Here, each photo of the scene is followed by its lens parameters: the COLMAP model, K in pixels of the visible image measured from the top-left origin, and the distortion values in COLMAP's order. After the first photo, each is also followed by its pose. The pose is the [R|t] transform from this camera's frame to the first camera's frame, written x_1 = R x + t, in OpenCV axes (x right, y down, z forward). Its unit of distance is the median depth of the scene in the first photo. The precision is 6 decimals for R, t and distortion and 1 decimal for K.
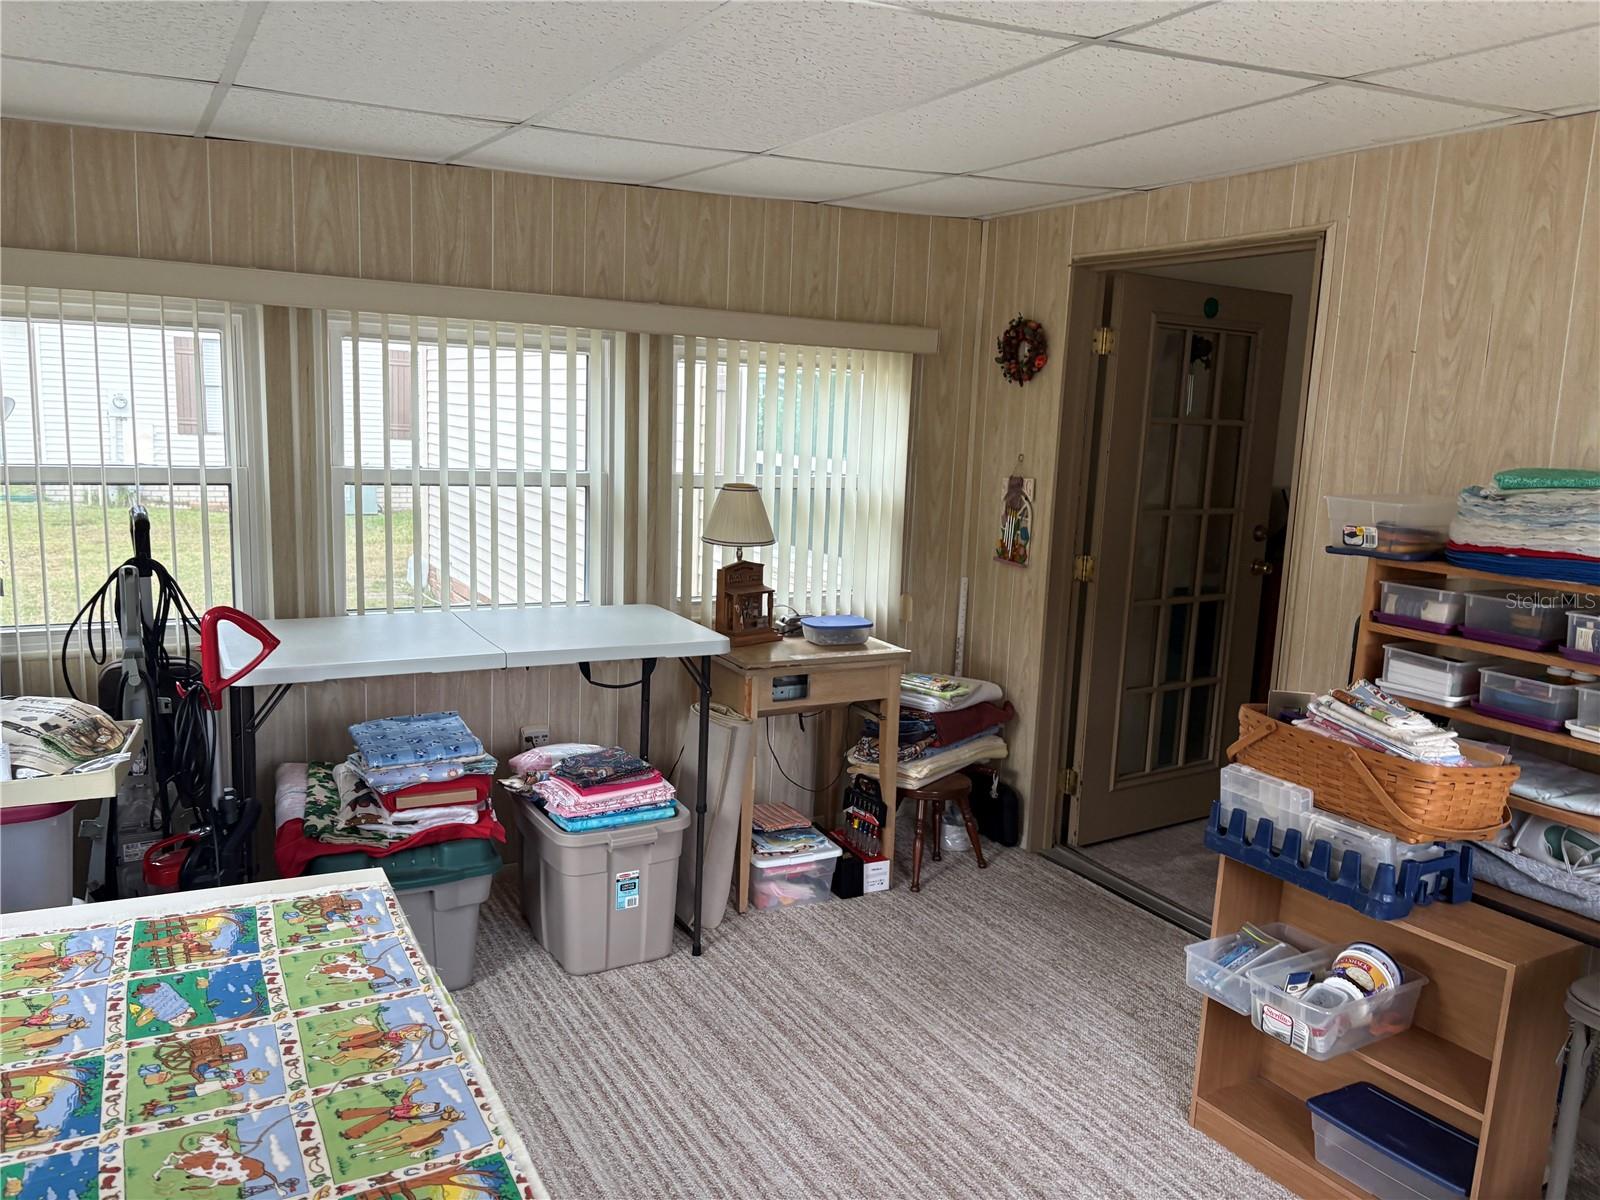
lens RADIAL K [[1199.4, 0, 800.0], [0, 1199.4, 600.0], [0, 0, 1]] dist [0.056032, -0.068640]
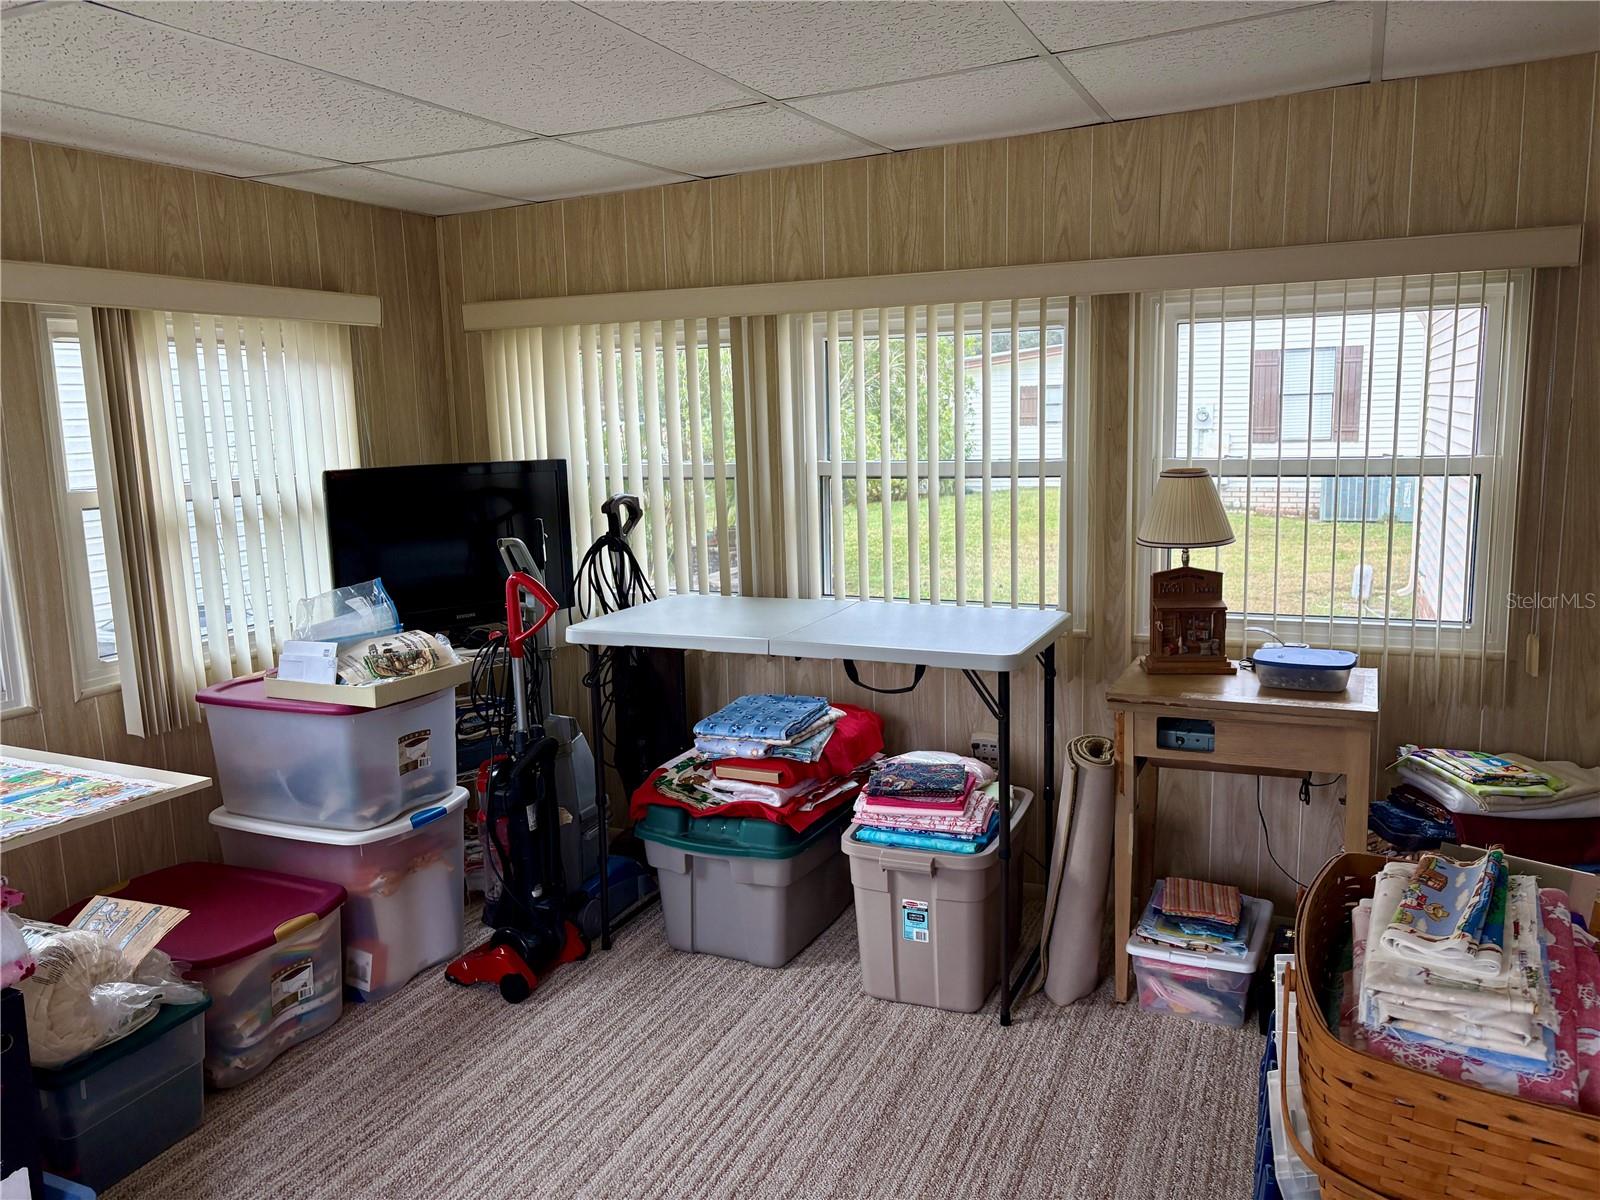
lens RADIAL K [[1200.1, 0, 826.9], [0, 1200.1, 593.4], [0, 0, 1]] dist [0.025843, -0.004320]
pose [[0.617192, 0.065784, -0.784057, 0.485895], [-0.075723, 0.996839, 0.024030, -0.018511], [0.783160, 0.044540, 0.620223, 0.367398]]
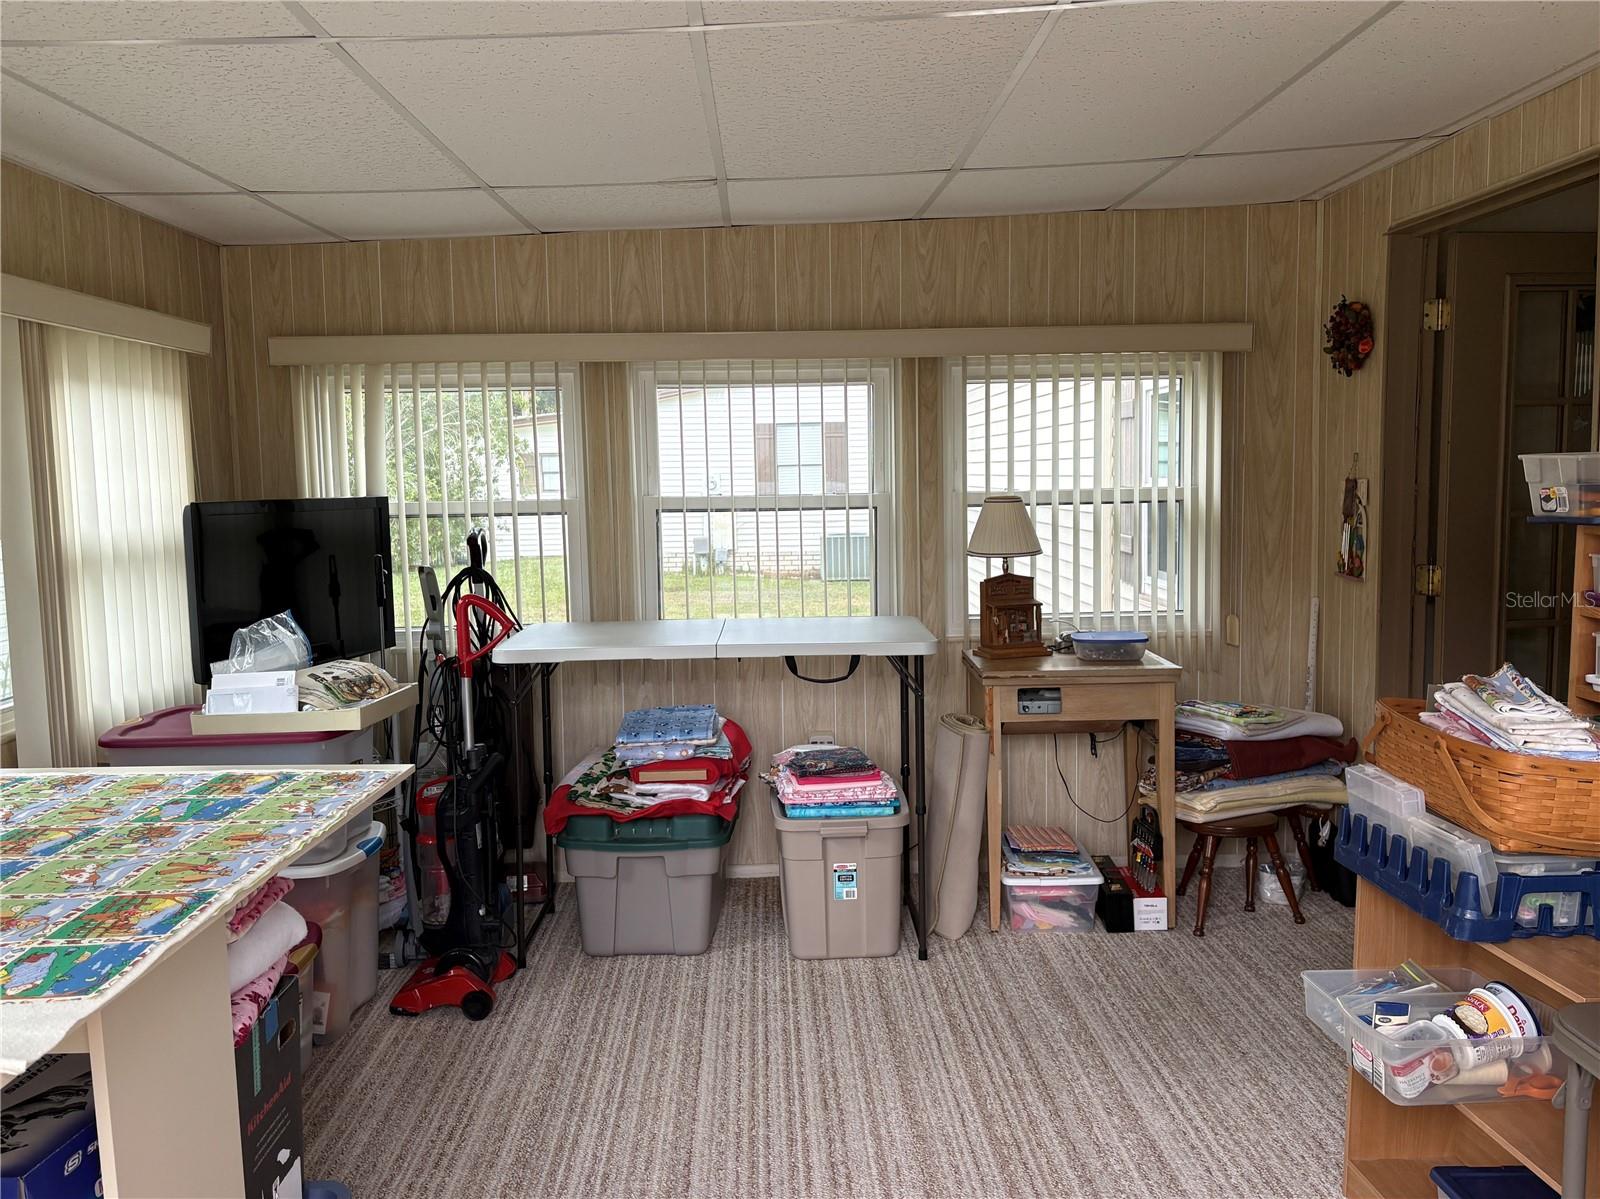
lens RADIAL K [[1264.3, 0, 792.8], [0, 1264.3, 586.5], [0, 0, 1]] dist [0.071539, -0.089194]
pose [[0.884758, -0.013241, -0.465863, 0.319412], [-0.020657, 0.997500, -0.067583, 0.059392], [0.465593, 0.069418, 0.882272, -0.006237]]
